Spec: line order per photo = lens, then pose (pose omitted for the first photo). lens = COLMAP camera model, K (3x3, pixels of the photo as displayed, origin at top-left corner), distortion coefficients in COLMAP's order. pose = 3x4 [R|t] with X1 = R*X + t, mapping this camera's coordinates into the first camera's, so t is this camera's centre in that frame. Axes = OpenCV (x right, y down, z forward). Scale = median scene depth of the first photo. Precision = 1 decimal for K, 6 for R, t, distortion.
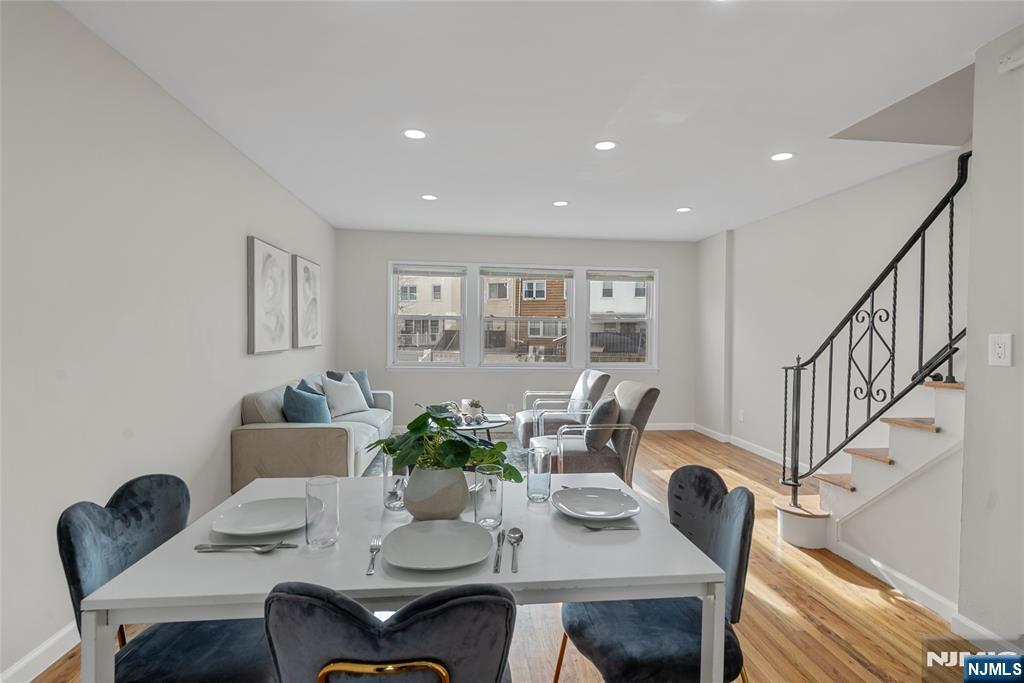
lens RADIAL K [[474.9, 0, 512.0], [0, 474.9, 341.5], [0, 0, 1]] dist [0.000287, 0.000741]
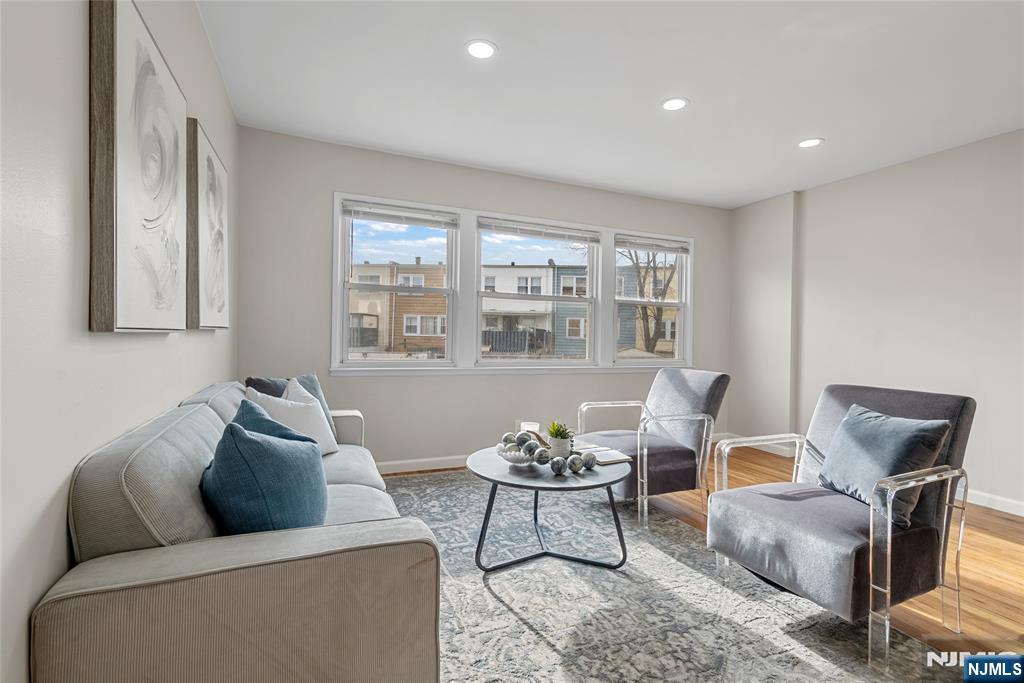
lens RADIAL K [[474.9, 0, 512.0], [0, 474.9, 341.5], [0, 0, 1]] dist [0.000287, 0.000741]
pose [[0.956074, 0.001576, 0.293121, -0.305633], [-0.001389, 0.999999, -0.000847, 0.026578], [-0.293122, 0.000403, 0.956075, 0.494009]]
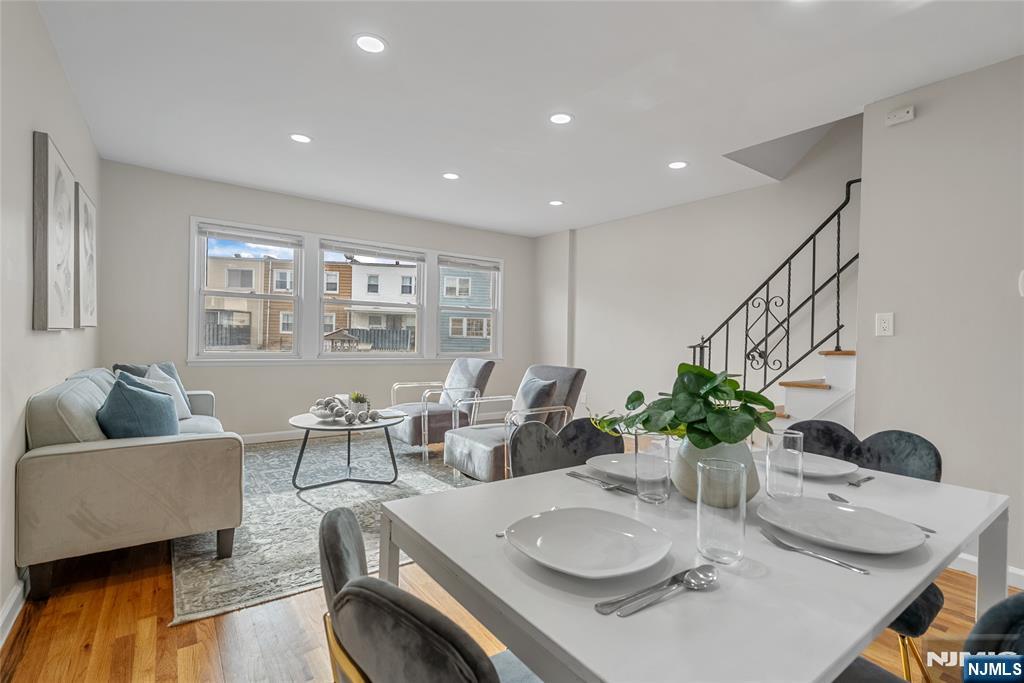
lens RADIAL K [[474.9, 0, 512.0], [0, 474.9, 341.5], [0, 0, 1]] dist [0.000287, 0.000741]
pose [[0.867739, 0.001898, 0.497017, -0.267712], [-0.002892, 0.999995, 0.001230, 0.030782], [-0.497013, -0.002505, 0.867740, 0.151518]]
